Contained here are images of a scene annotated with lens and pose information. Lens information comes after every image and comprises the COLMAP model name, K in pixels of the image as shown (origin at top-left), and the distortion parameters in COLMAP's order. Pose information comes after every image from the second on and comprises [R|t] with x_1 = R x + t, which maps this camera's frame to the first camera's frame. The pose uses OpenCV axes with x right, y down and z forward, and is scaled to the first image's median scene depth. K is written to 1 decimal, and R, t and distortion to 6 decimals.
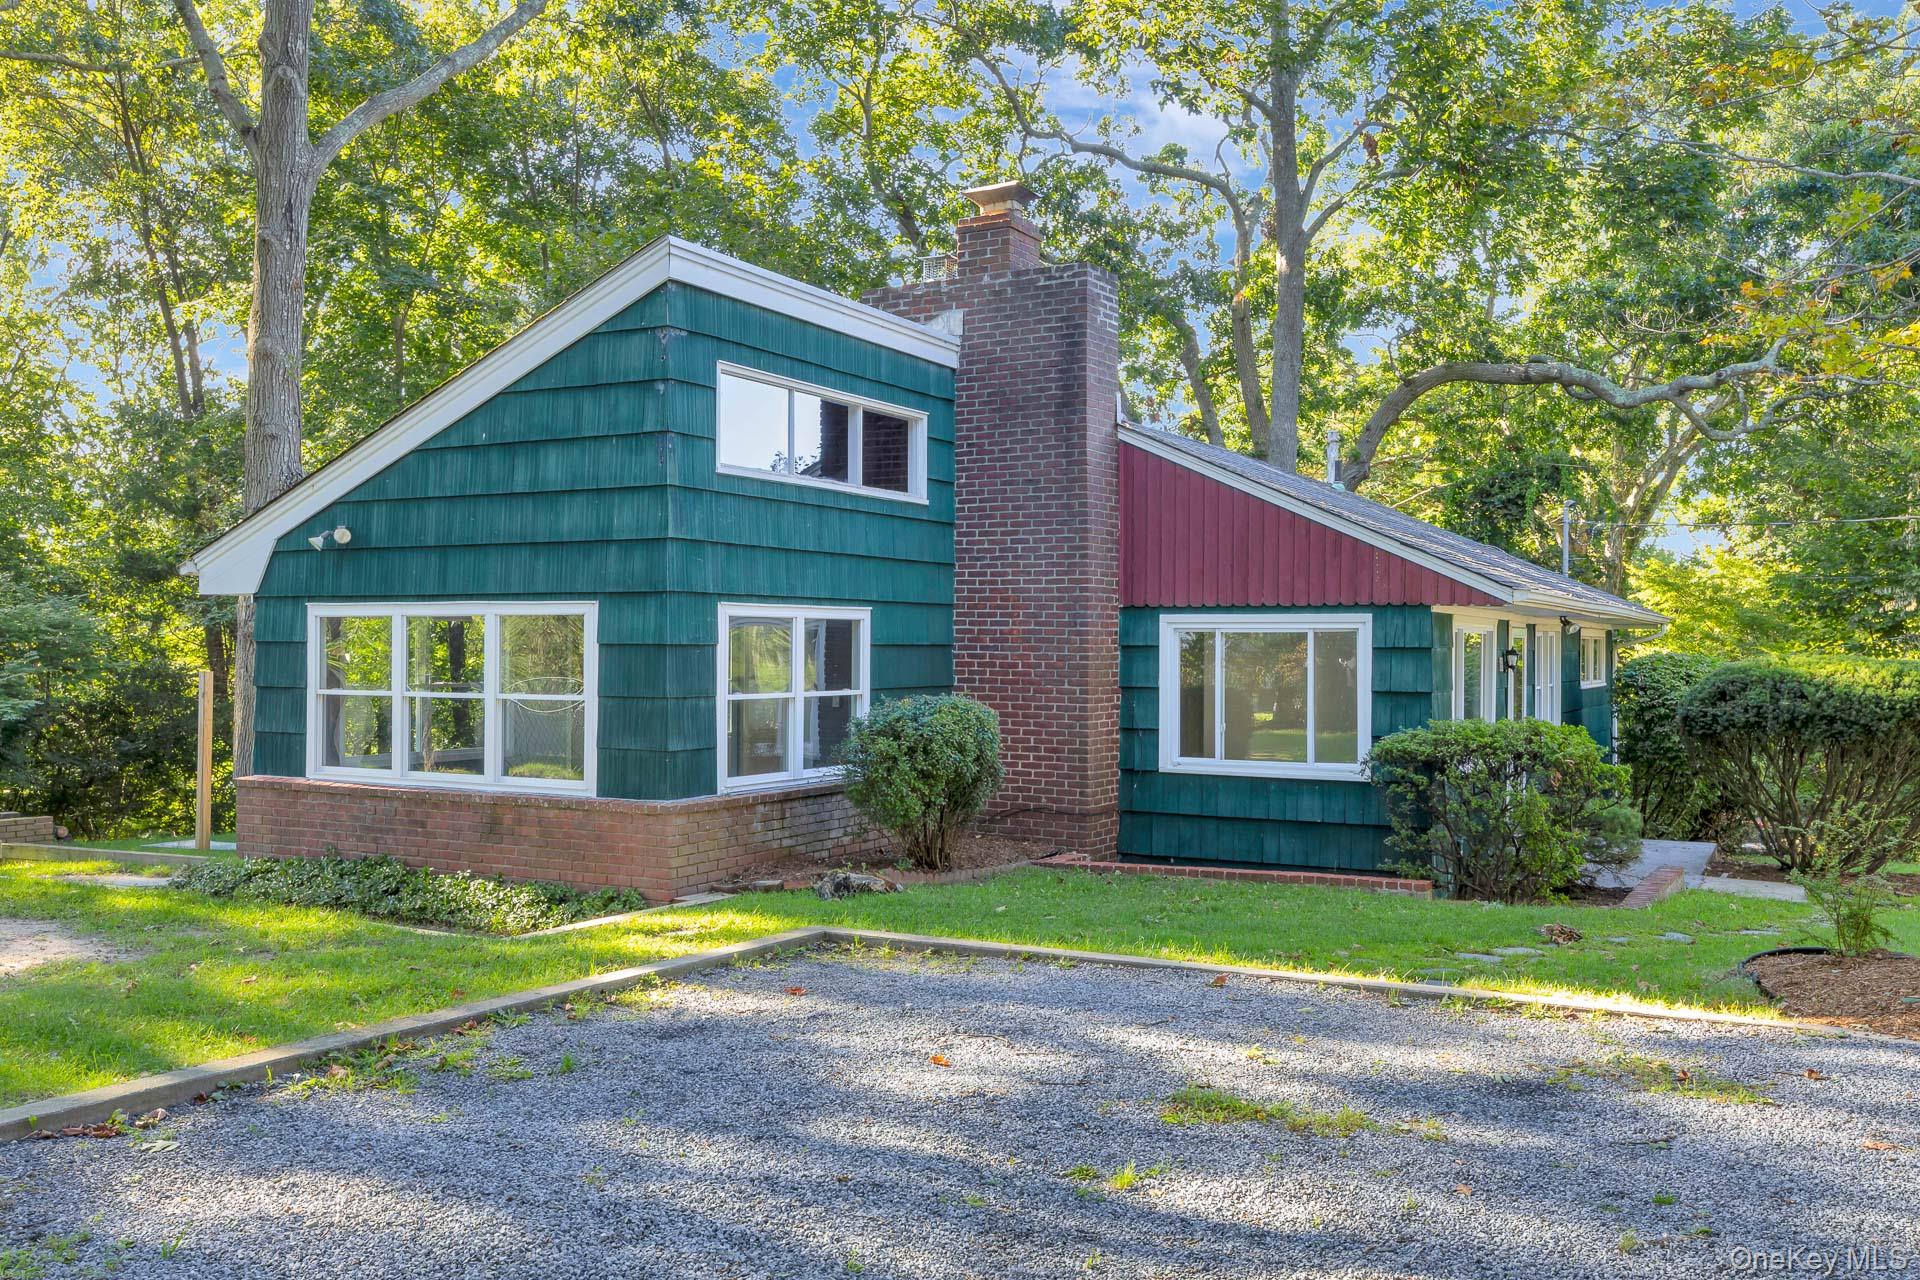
lens RADIAL K [[1669.8, 0, 952.1], [0, 1669.8, 641.3], [0, 0, 1]] dist [0.017977, -0.025223]
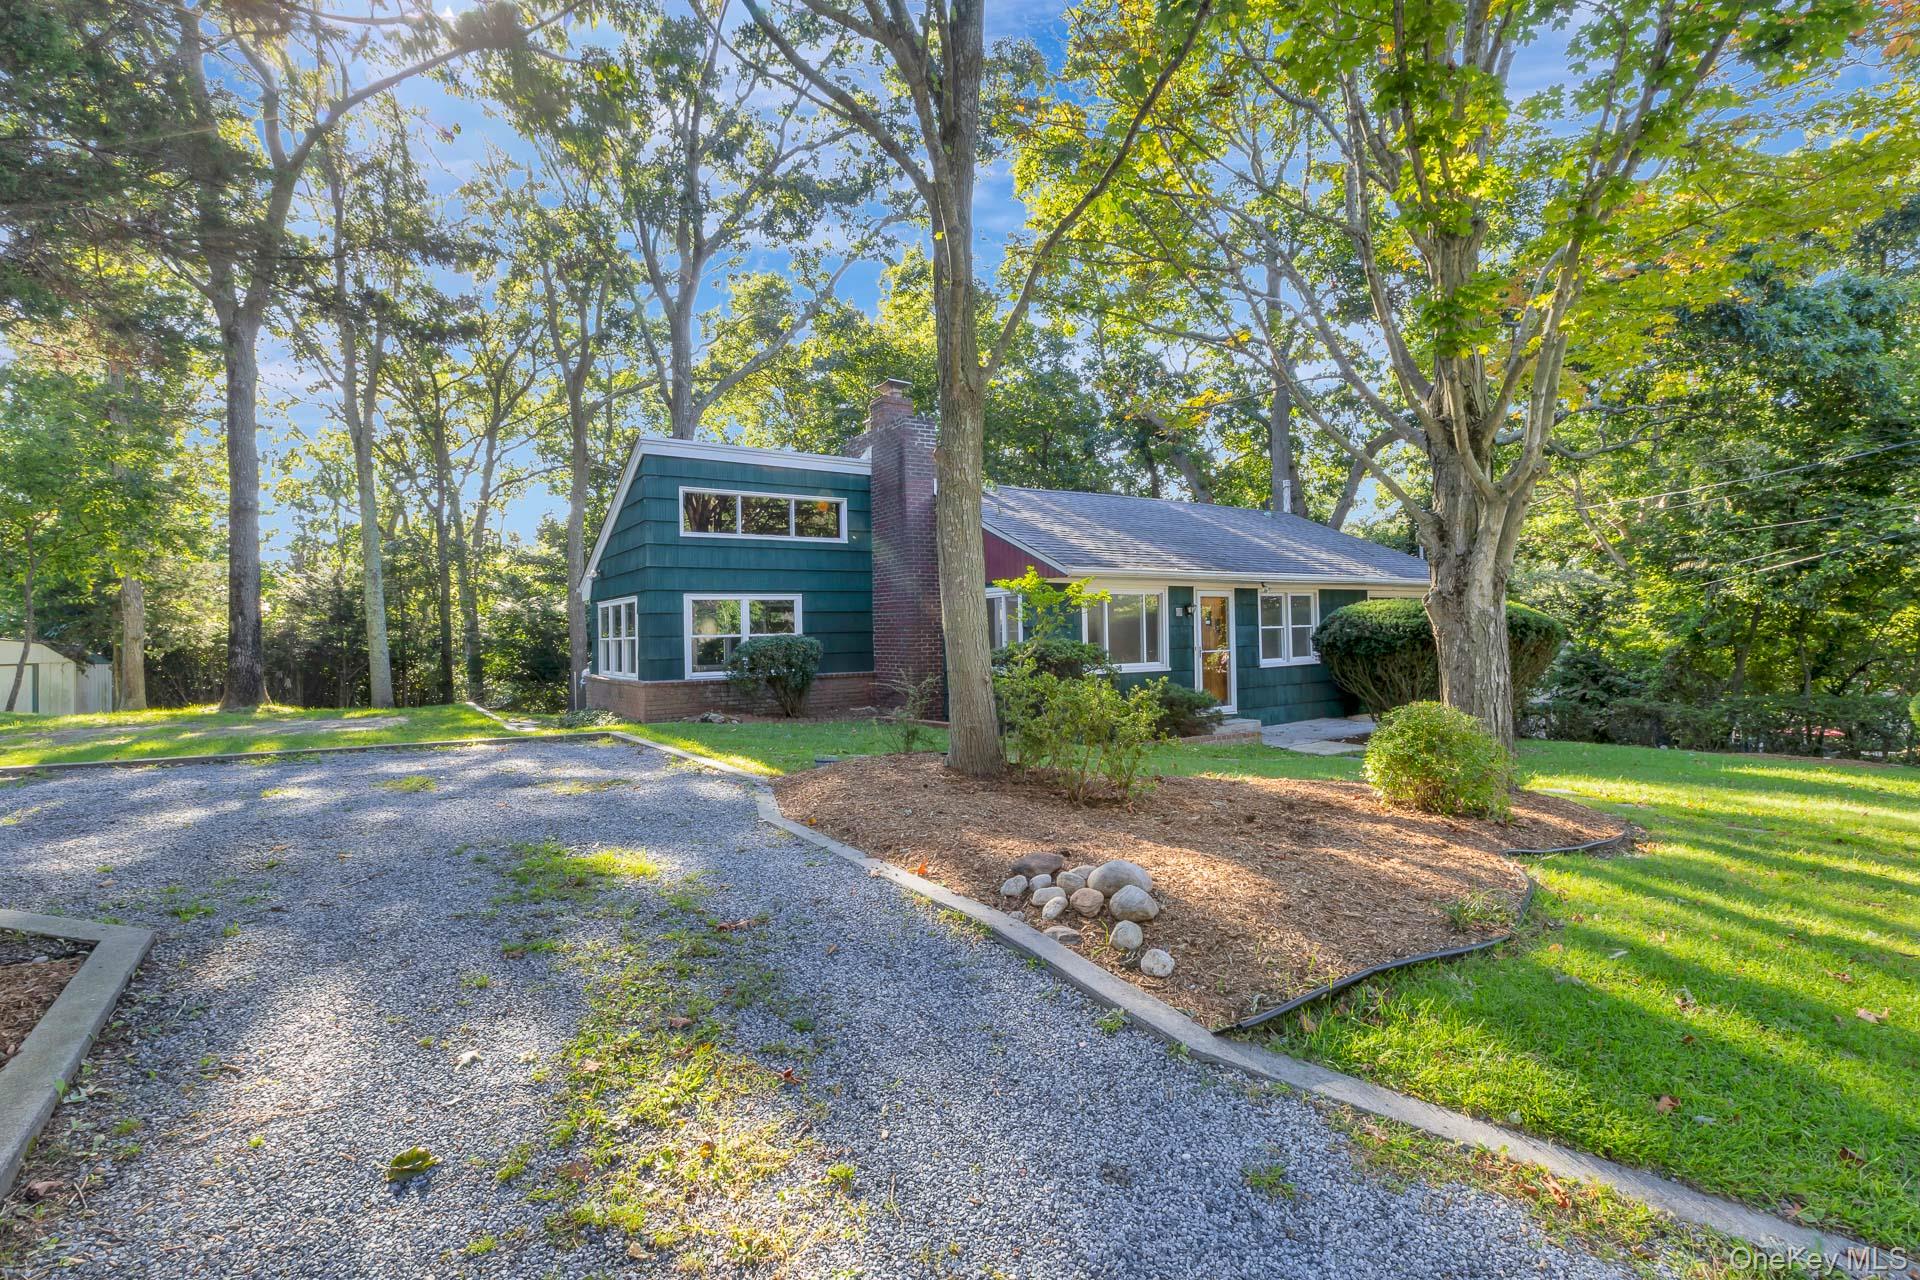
lens RADIAL K [[888.6, 0, 960.0], [0, 888.6, 640.0], [0, 0, 1]] dist [-0.000273, 0.000316]
pose [[0.886475, -0.022439, -0.462233, 0.646494], [0.026743, 0.999639, 0.002761, 0.039505], [0.462004, -0.014809, 0.886754, 0.100106]]
